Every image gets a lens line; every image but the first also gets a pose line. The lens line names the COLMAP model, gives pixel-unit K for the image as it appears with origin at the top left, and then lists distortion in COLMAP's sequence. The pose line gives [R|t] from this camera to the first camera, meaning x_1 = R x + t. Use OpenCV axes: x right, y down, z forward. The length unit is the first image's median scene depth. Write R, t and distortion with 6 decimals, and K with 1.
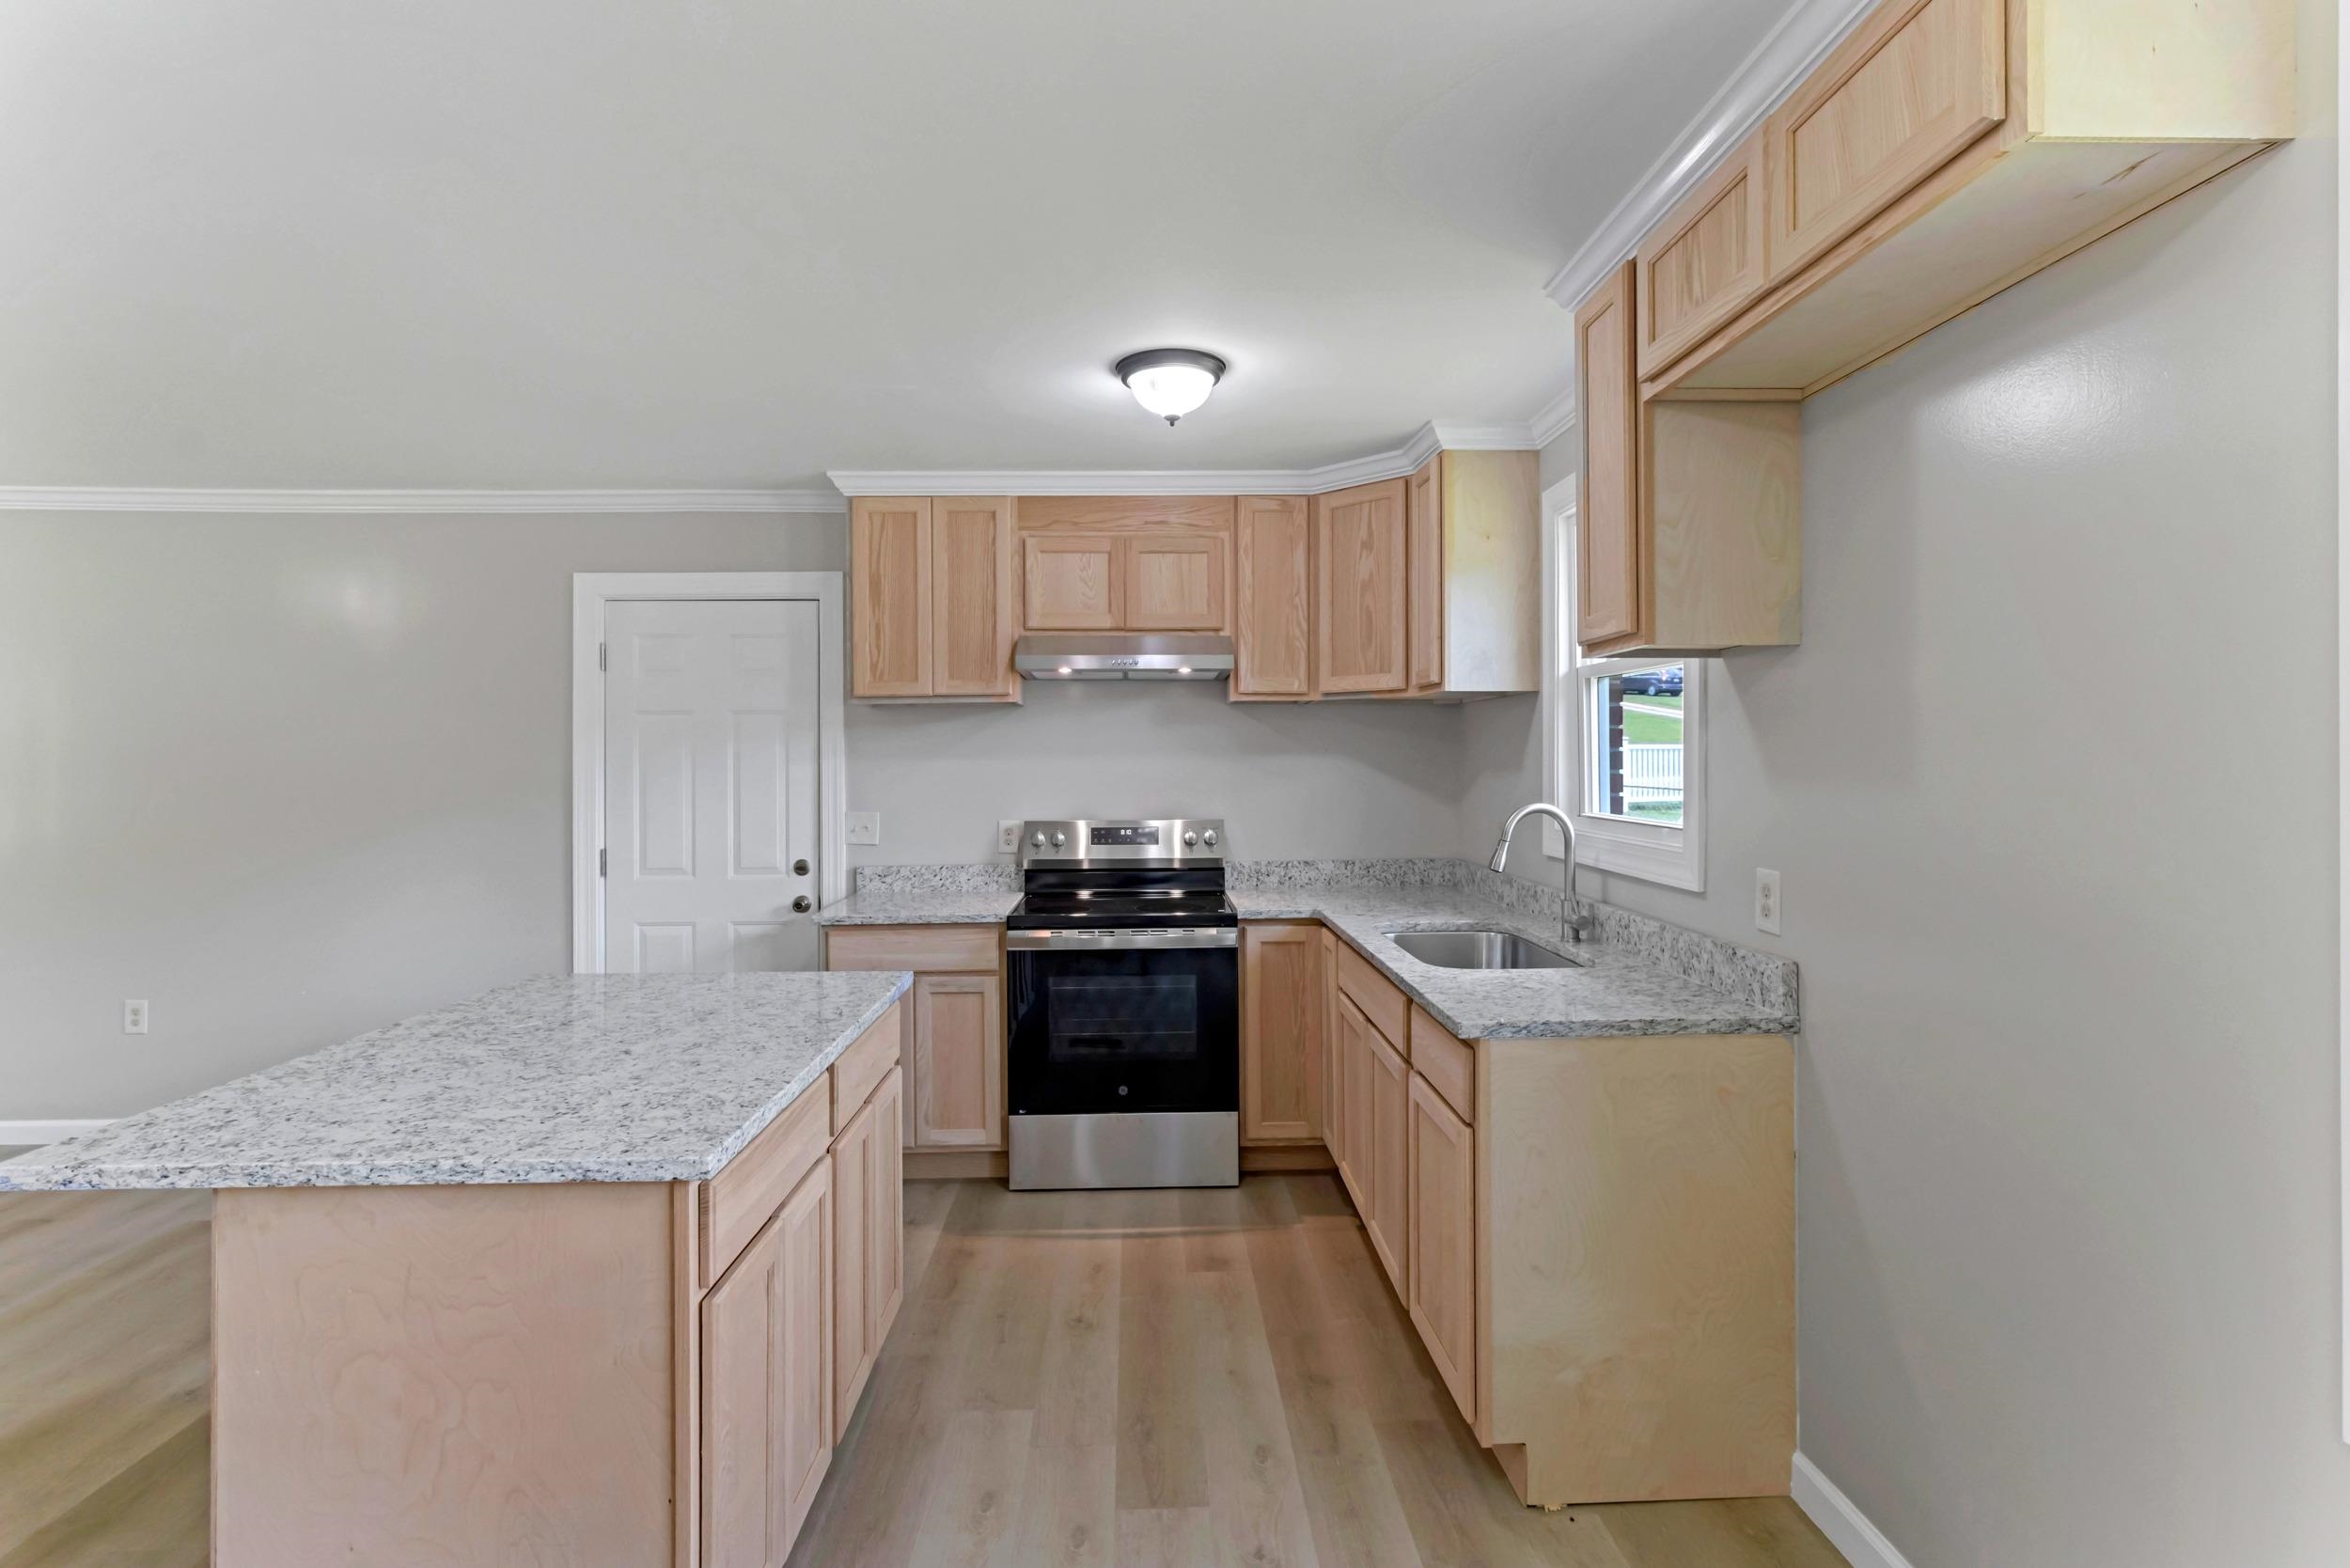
lens RADIAL K [[1123.3, 0, 1167.9], [0, 1123.3, 765.6], [0, 0, 1]] dist [-0.000755, -0.000679]
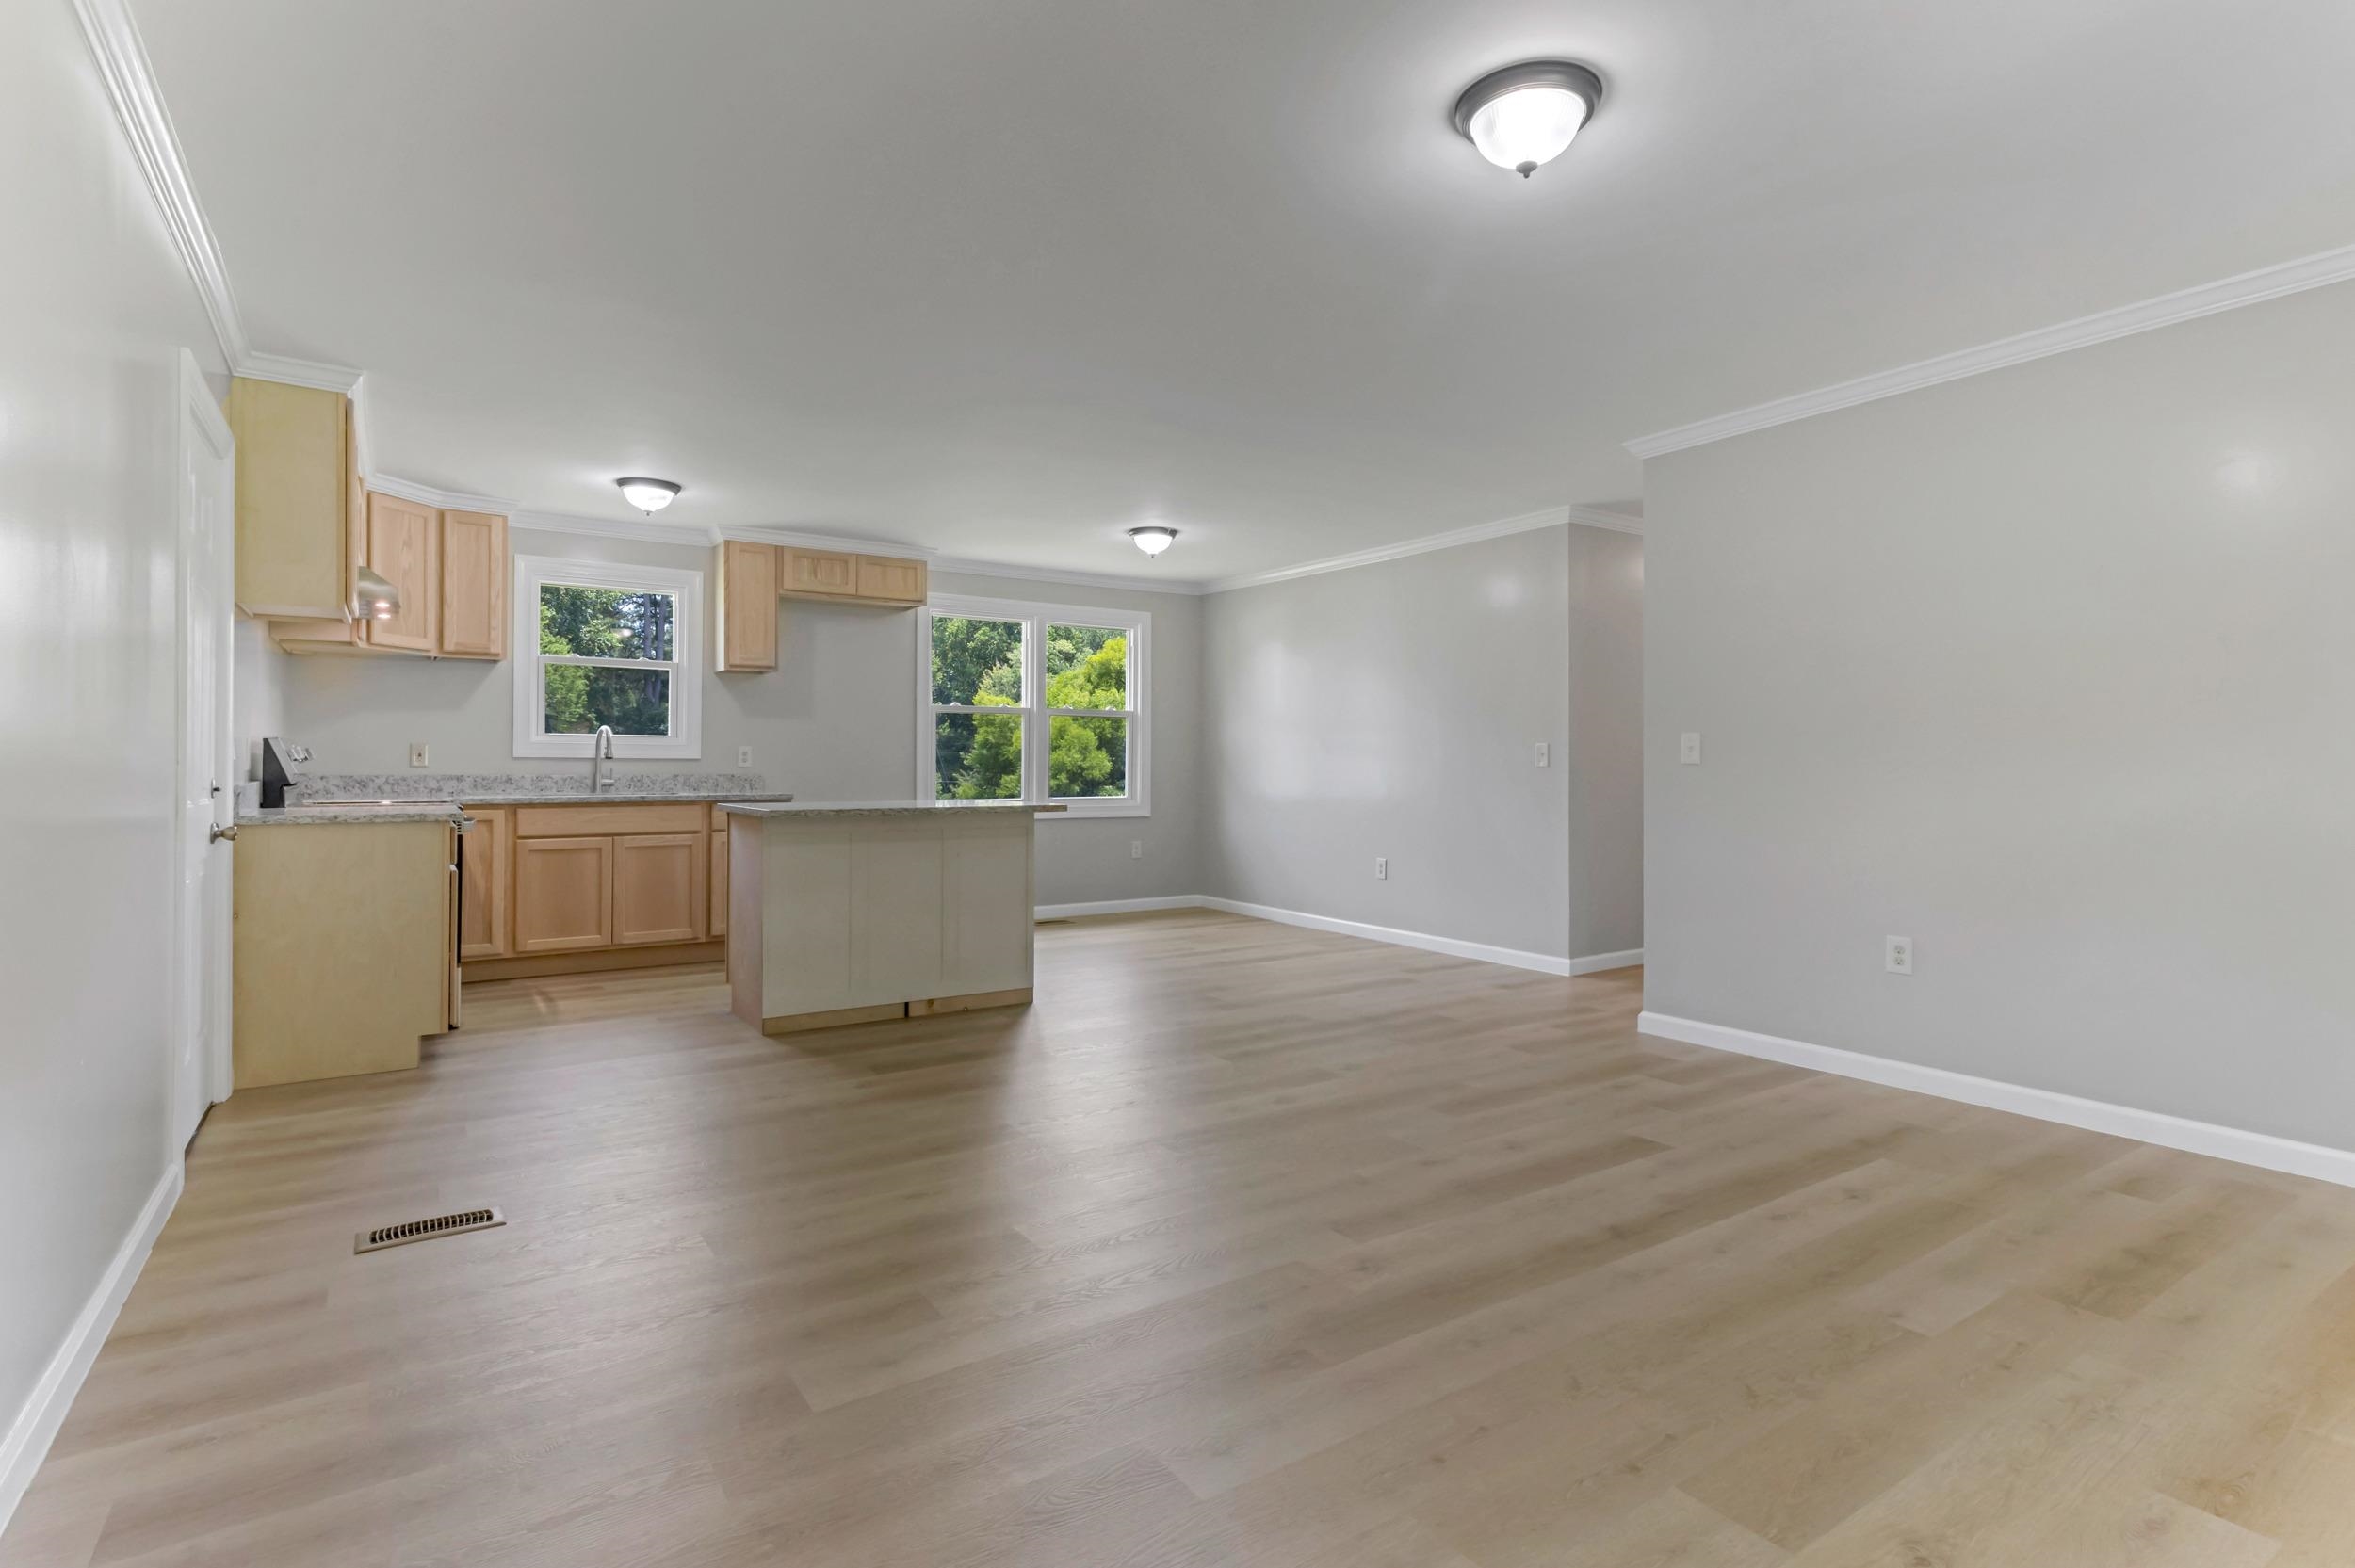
lens RADIAL K [[1125.5, 0, 1172.1], [0, 1125.5, 765.8], [0, 0, 1]] dist [-0.000755, -0.000679]
pose [[-0.530817, 0.000062, 0.847486, -1.476187], [0.002917, 0.999994, 0.001754, 0.079054], [-0.847481, 0.003403, -0.530814, 0.904478]]
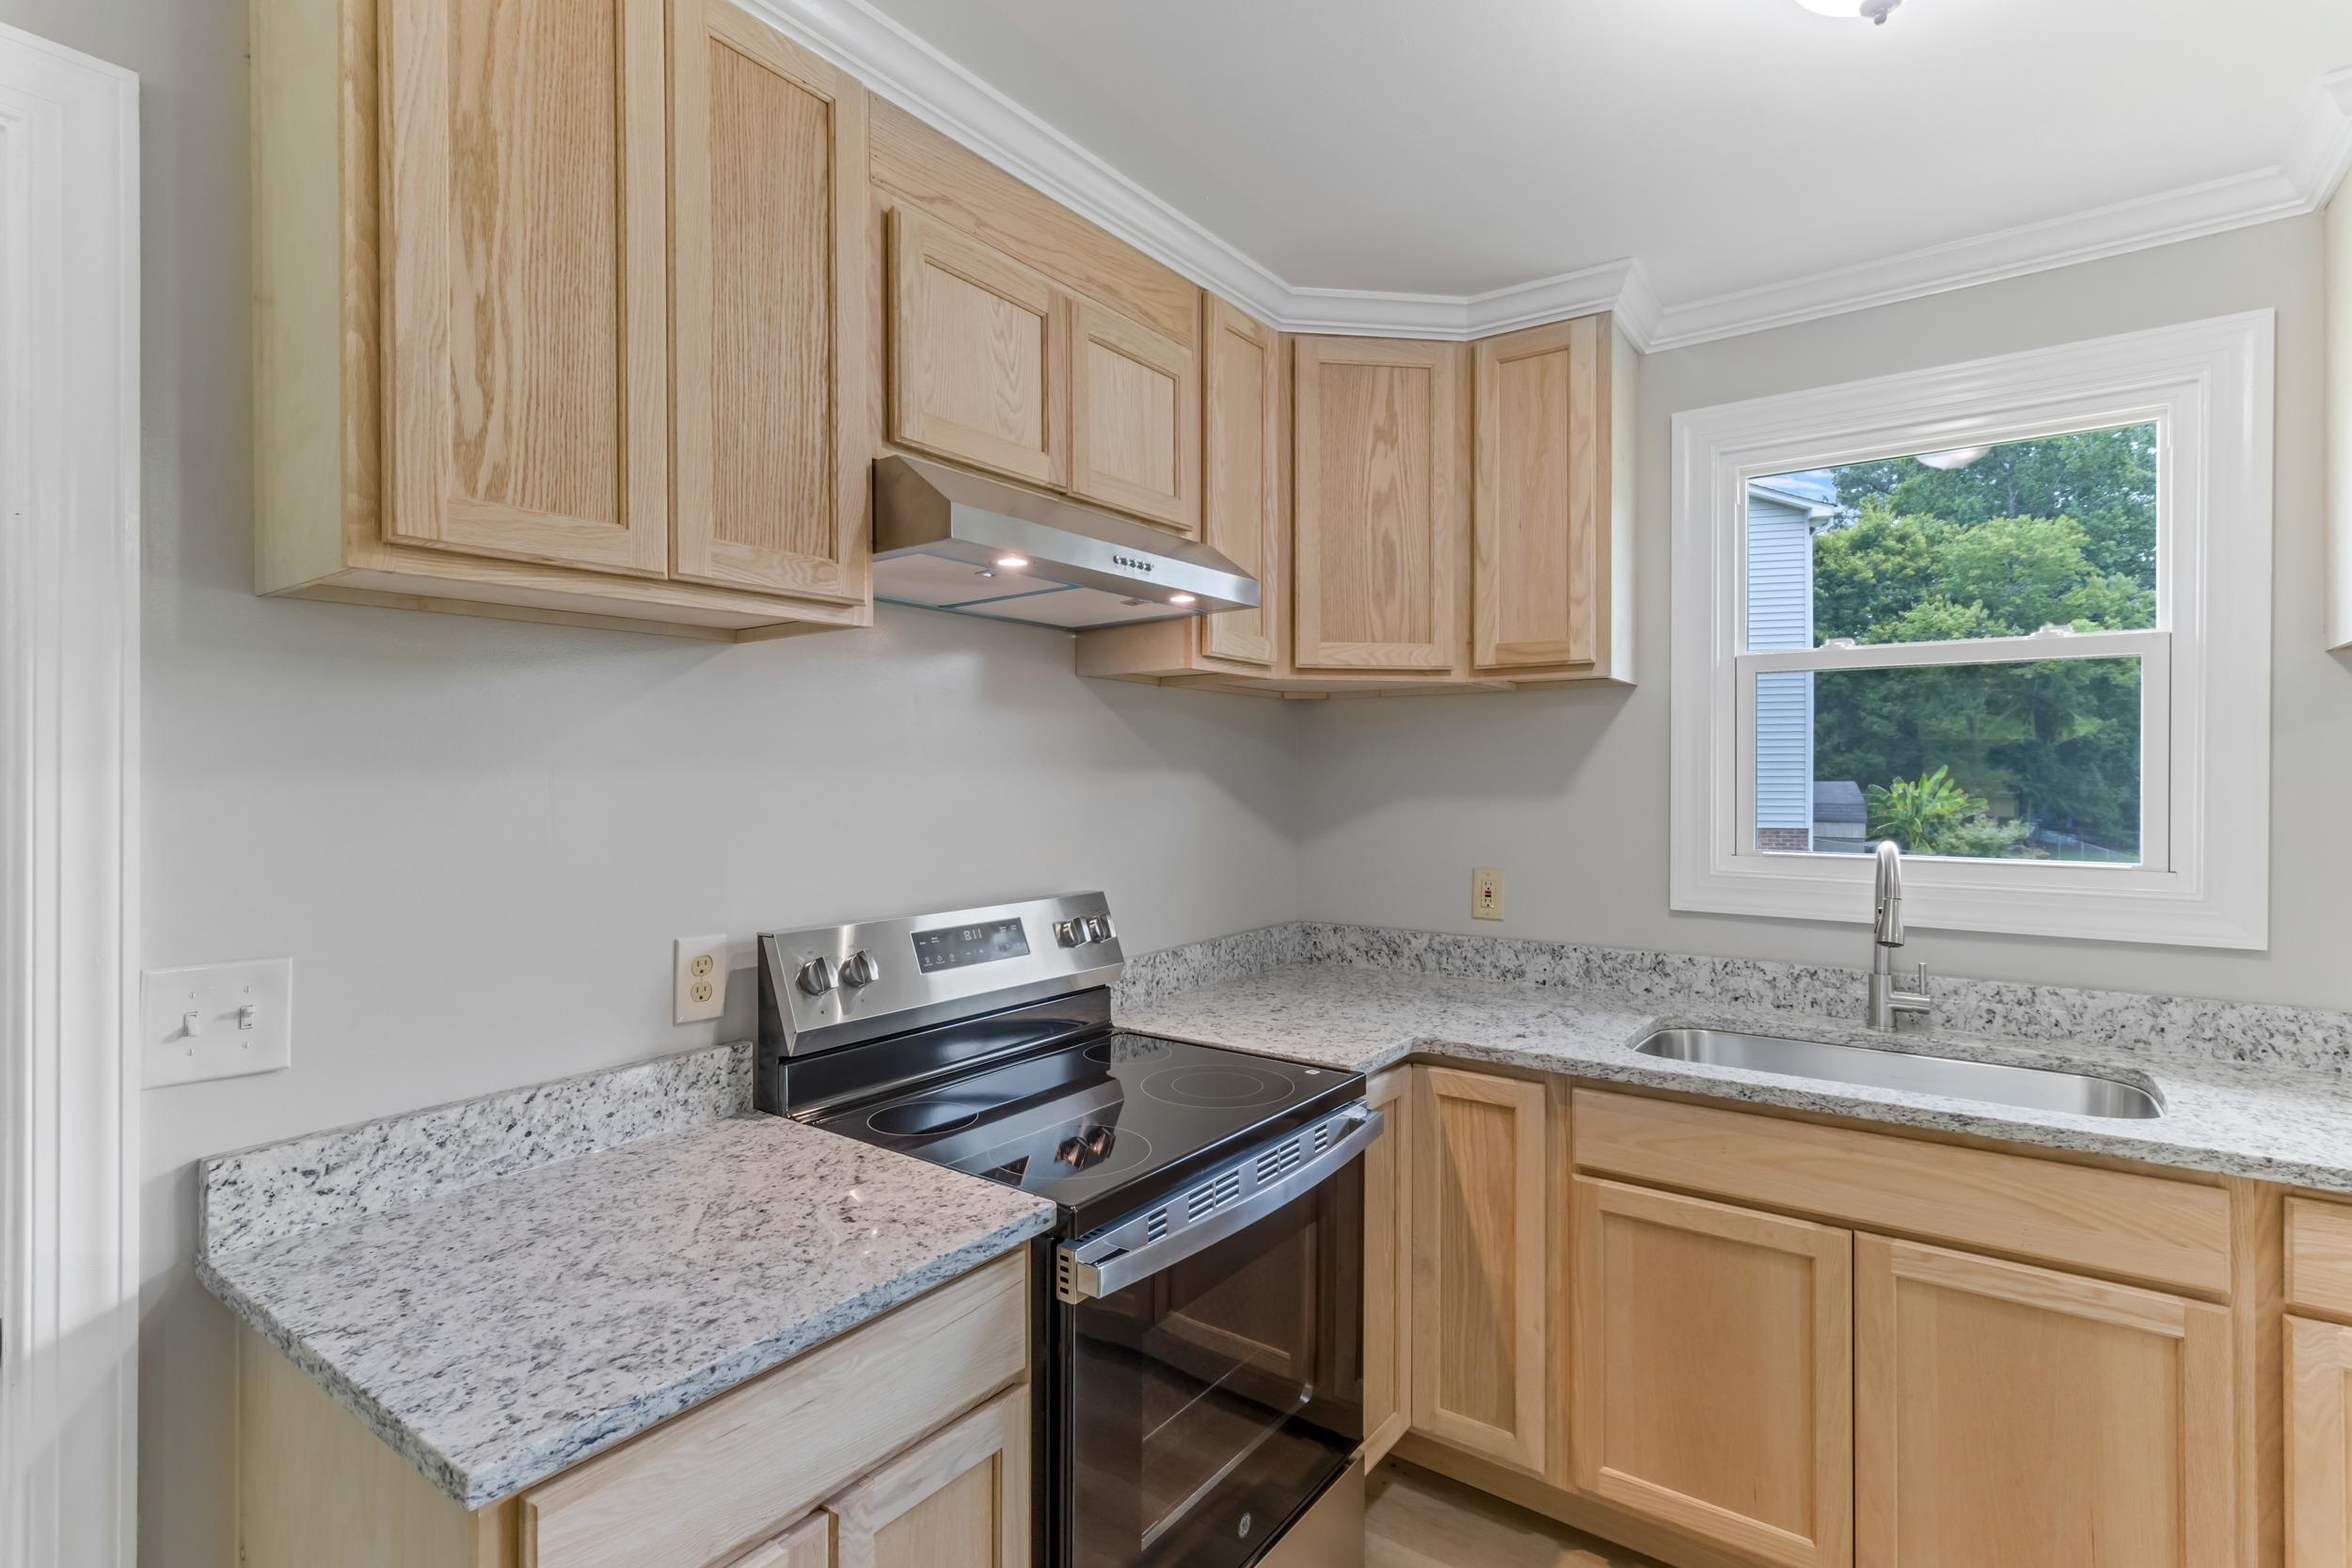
lens RADIAL K [[1124.1, 0, 1173.7], [0, 1124.1, 774.4], [0, 0, 1]] dist [-0.000755, -0.000679]
pose [[0.615686, 0.005073, 0.787975, -0.373139], [0.002143, 0.999965, -0.008112, -0.003203], [-0.787989, 0.006683, 0.615653, 0.684750]]
